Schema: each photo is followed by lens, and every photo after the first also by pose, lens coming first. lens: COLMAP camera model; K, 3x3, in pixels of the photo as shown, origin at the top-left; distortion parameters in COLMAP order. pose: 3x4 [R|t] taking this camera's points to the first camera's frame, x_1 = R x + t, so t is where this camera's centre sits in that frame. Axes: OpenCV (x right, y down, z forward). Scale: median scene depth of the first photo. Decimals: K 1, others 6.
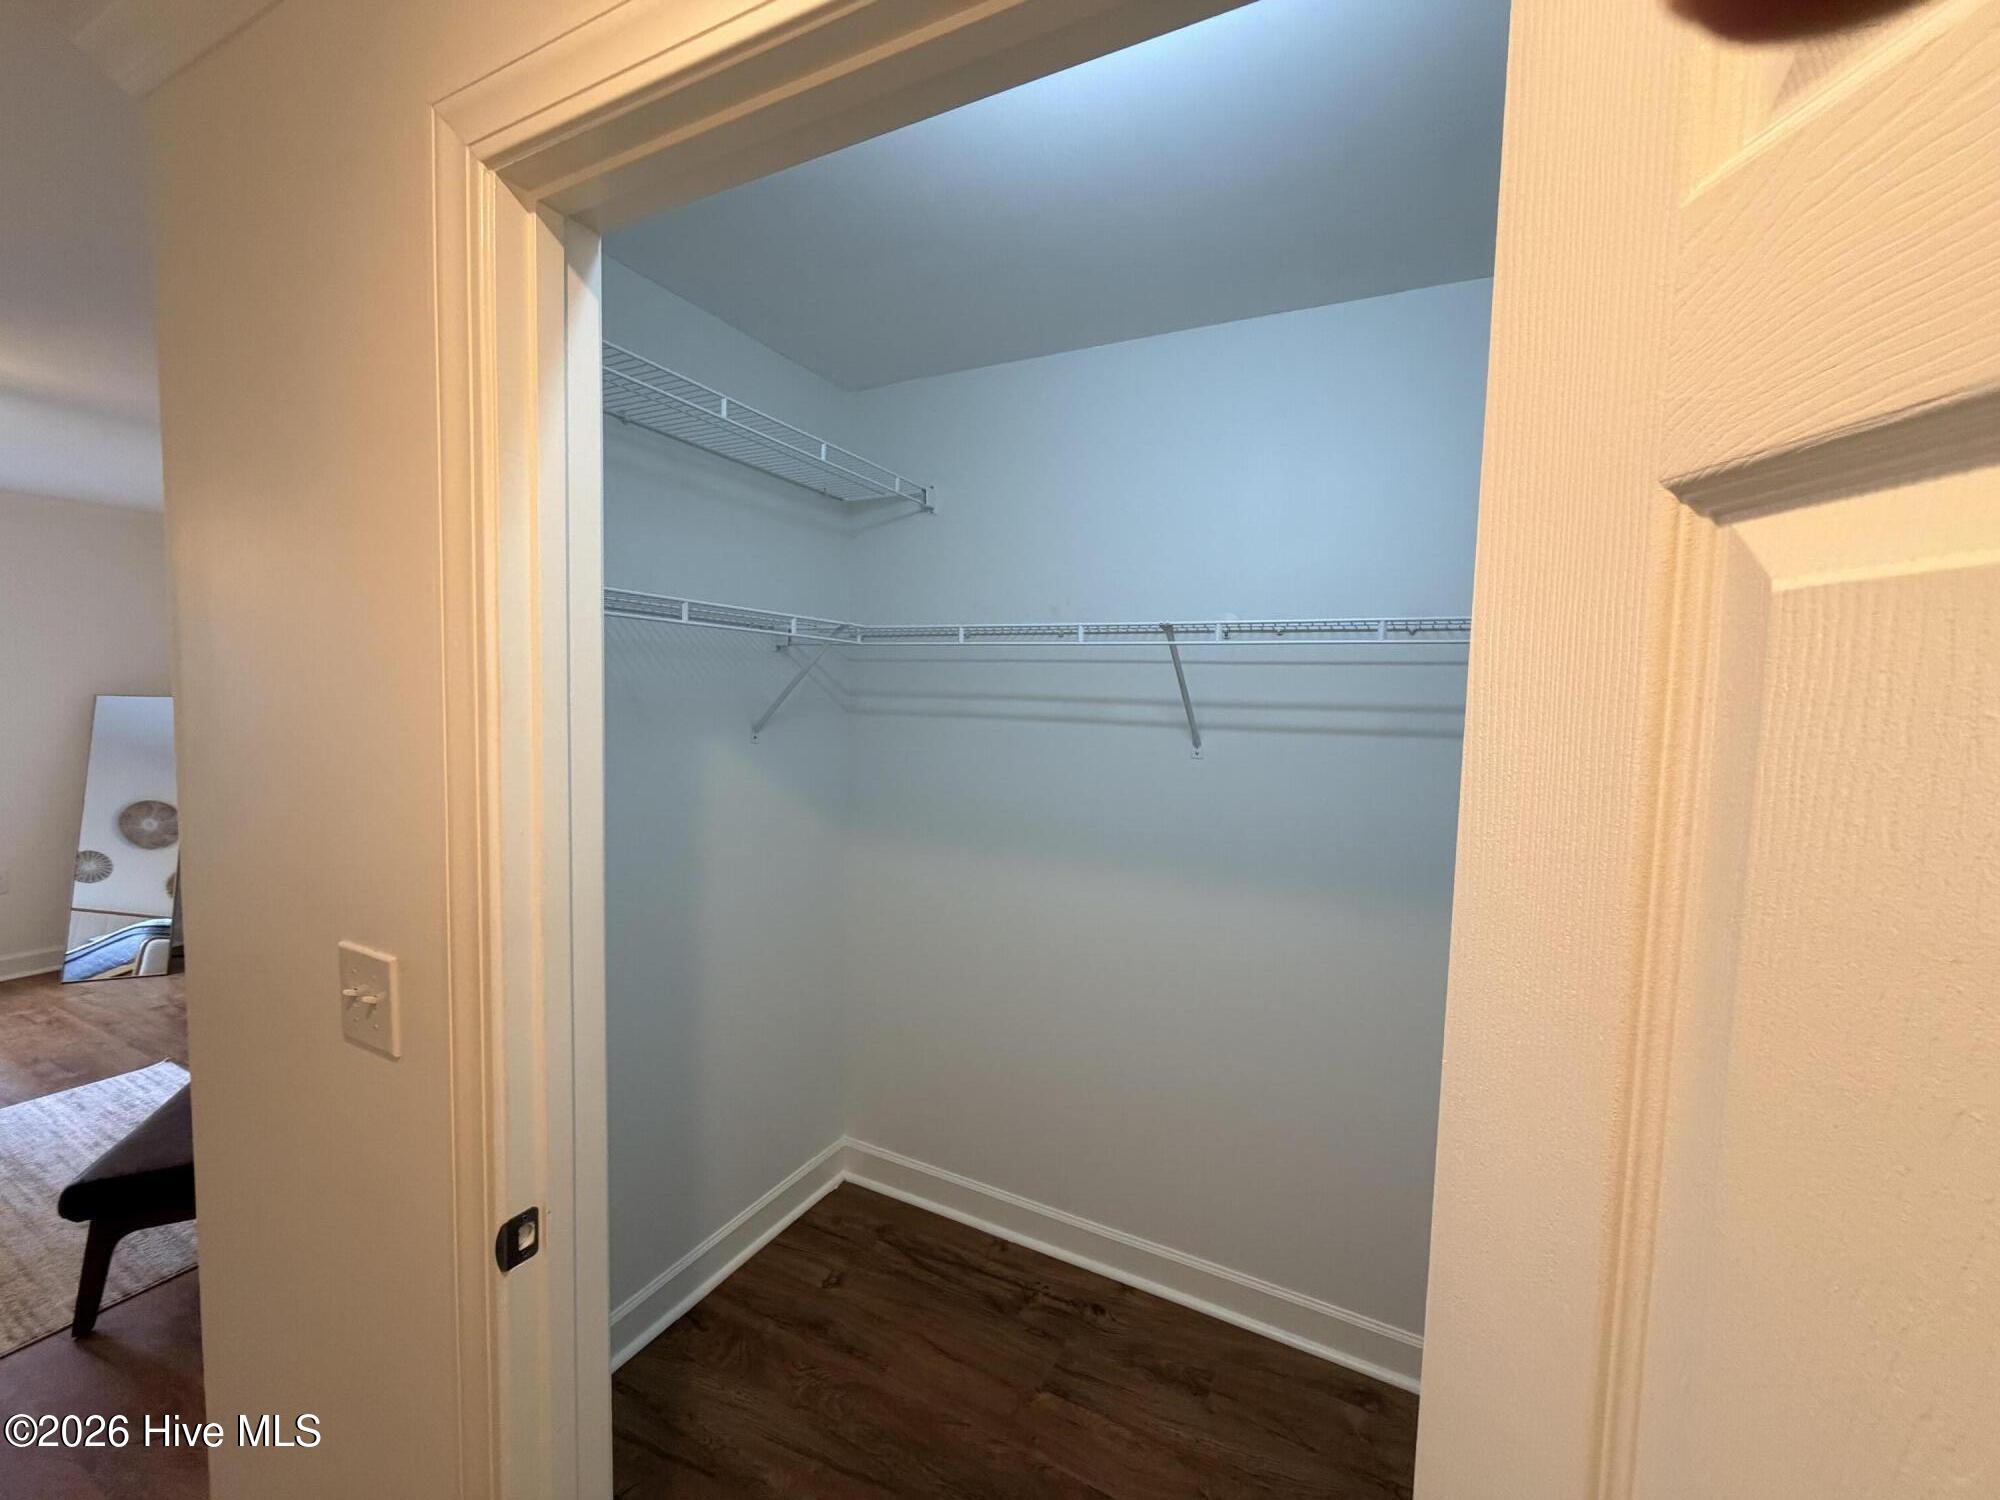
lens RADIAL K [[796.3, 0, 992.8], [0, 796.3, 750.1], [0, 0, 1]] dist [0.002531, 0.000251]
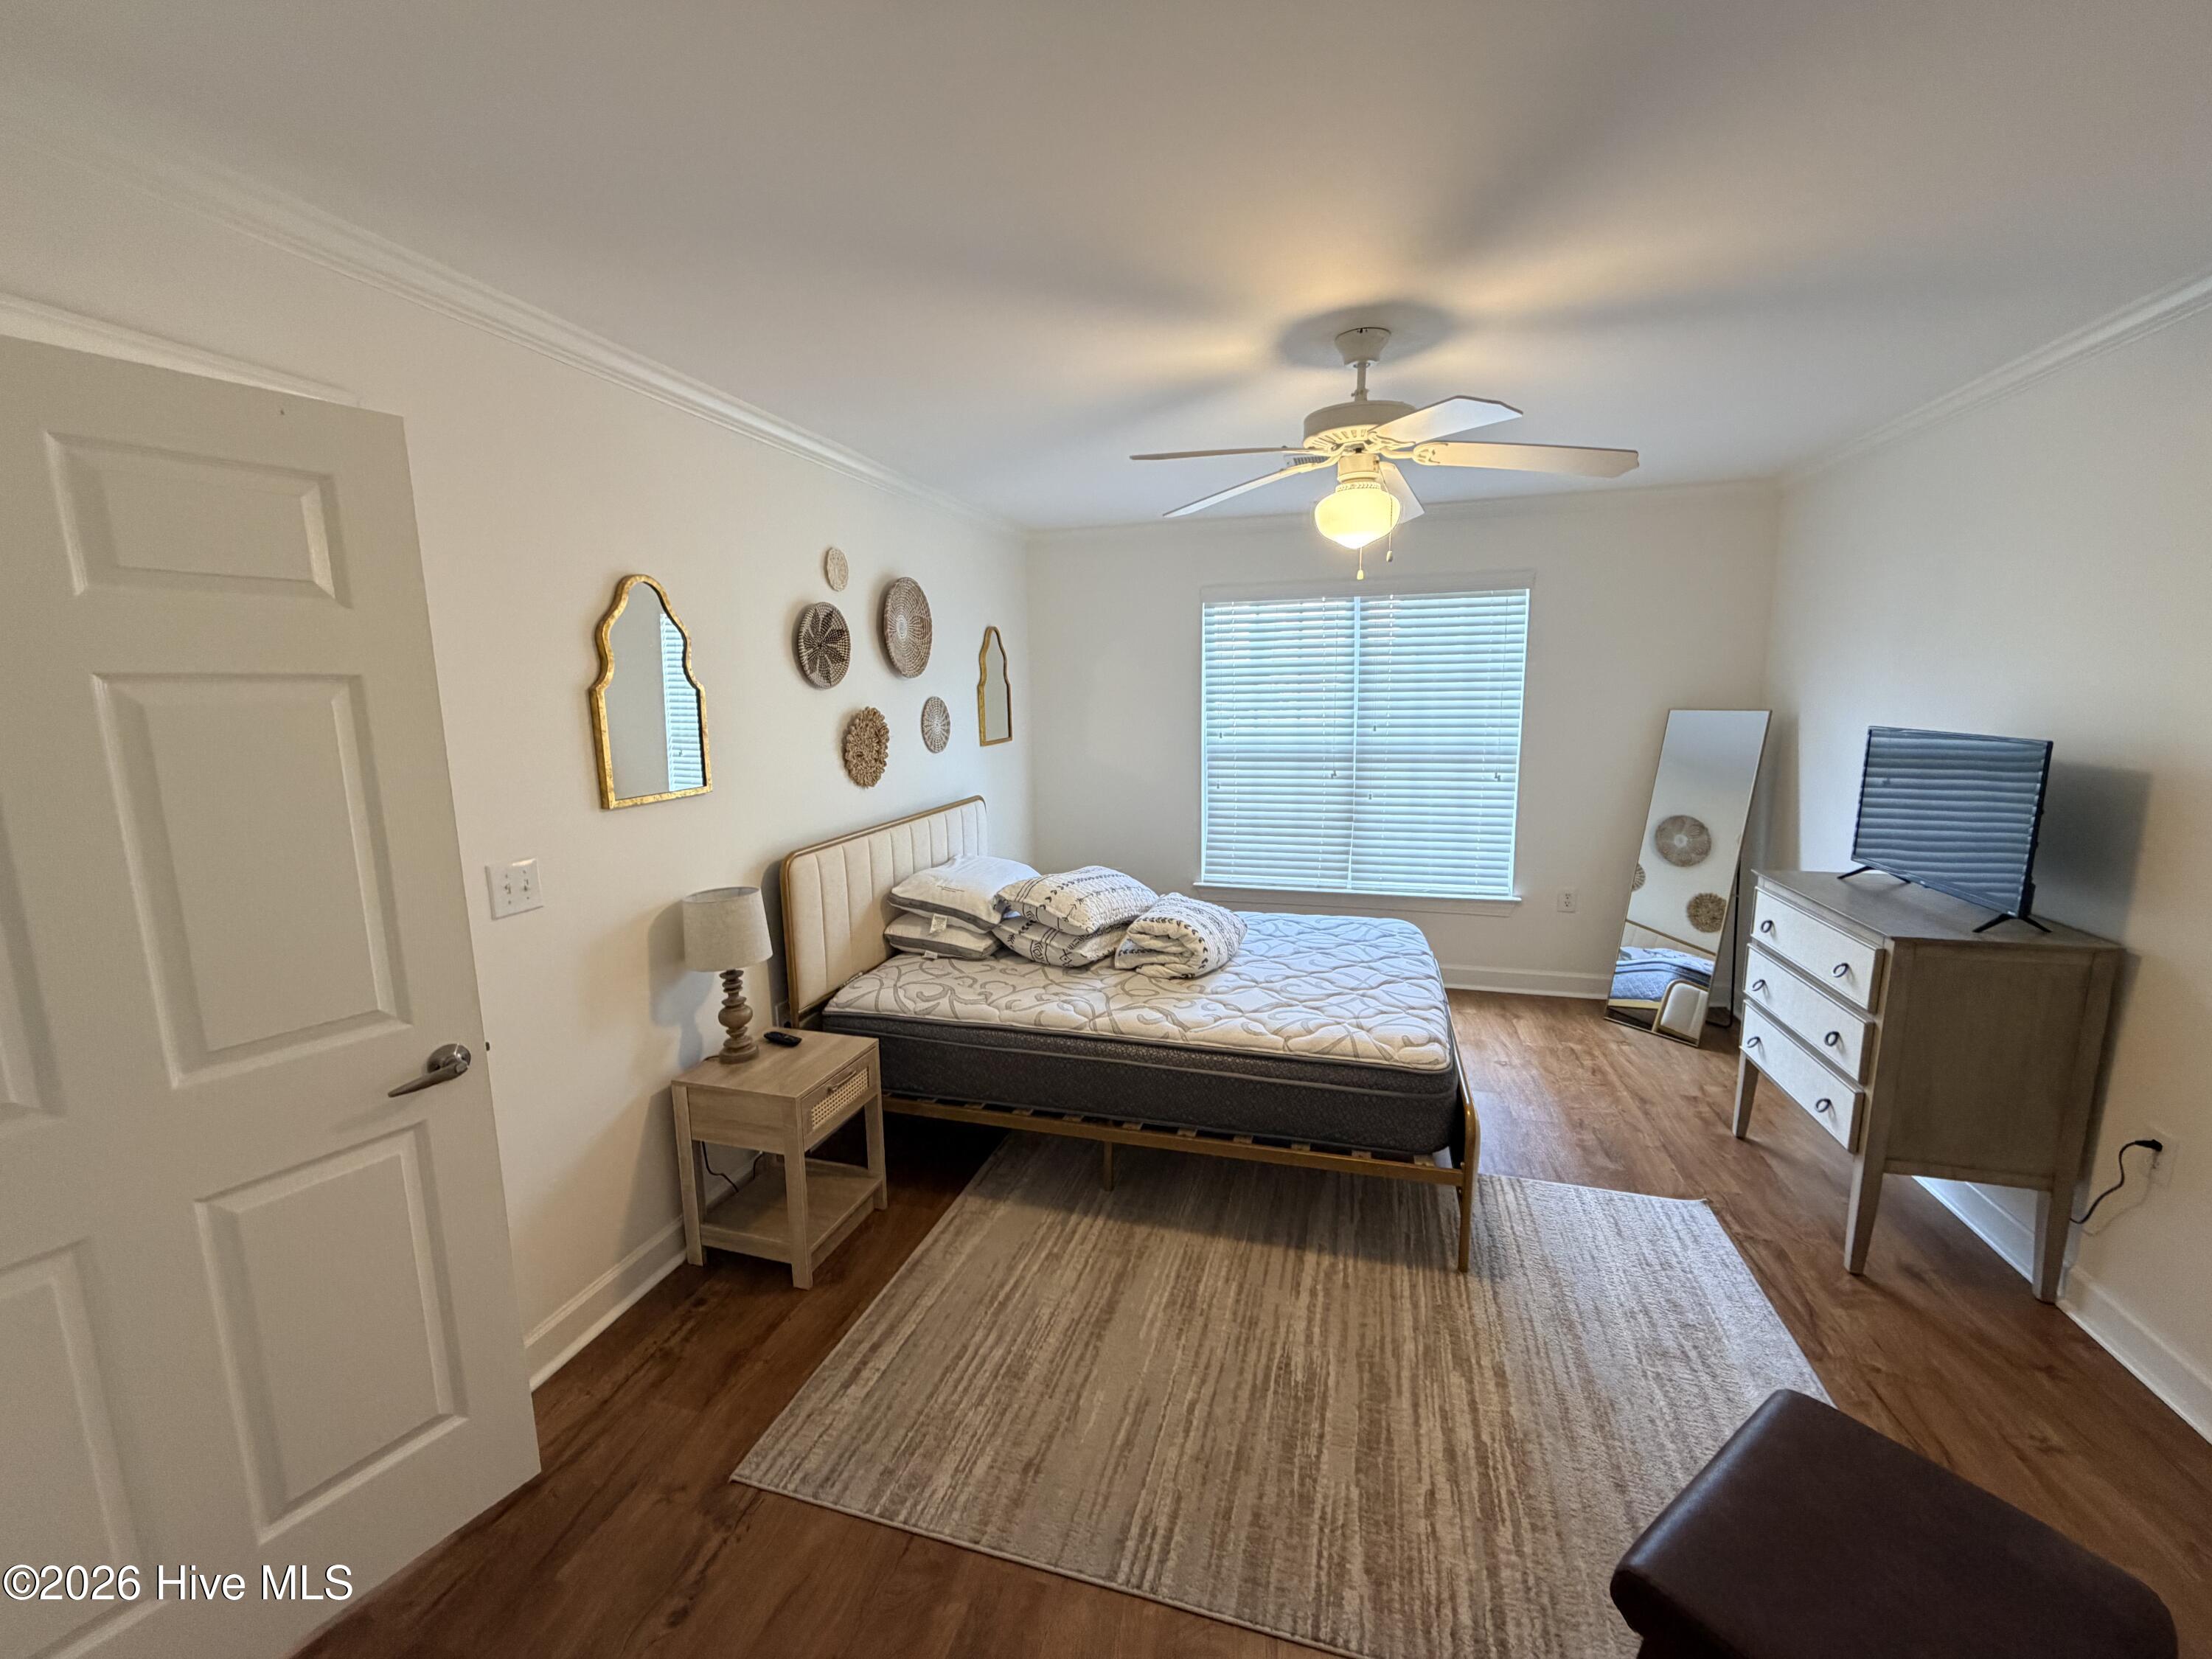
lens RADIAL K [[880.7, 0, 1098.0], [0, 880.7, 829.6], [0, 0, 1]] dist [0.002531, 0.000251]
pose [[0.185094, 0.133905, -0.973555, -0.327444], [-0.055702, 0.990510, 0.125647, -0.031726], [0.981141, 0.030972, 0.190796, 0.232275]]
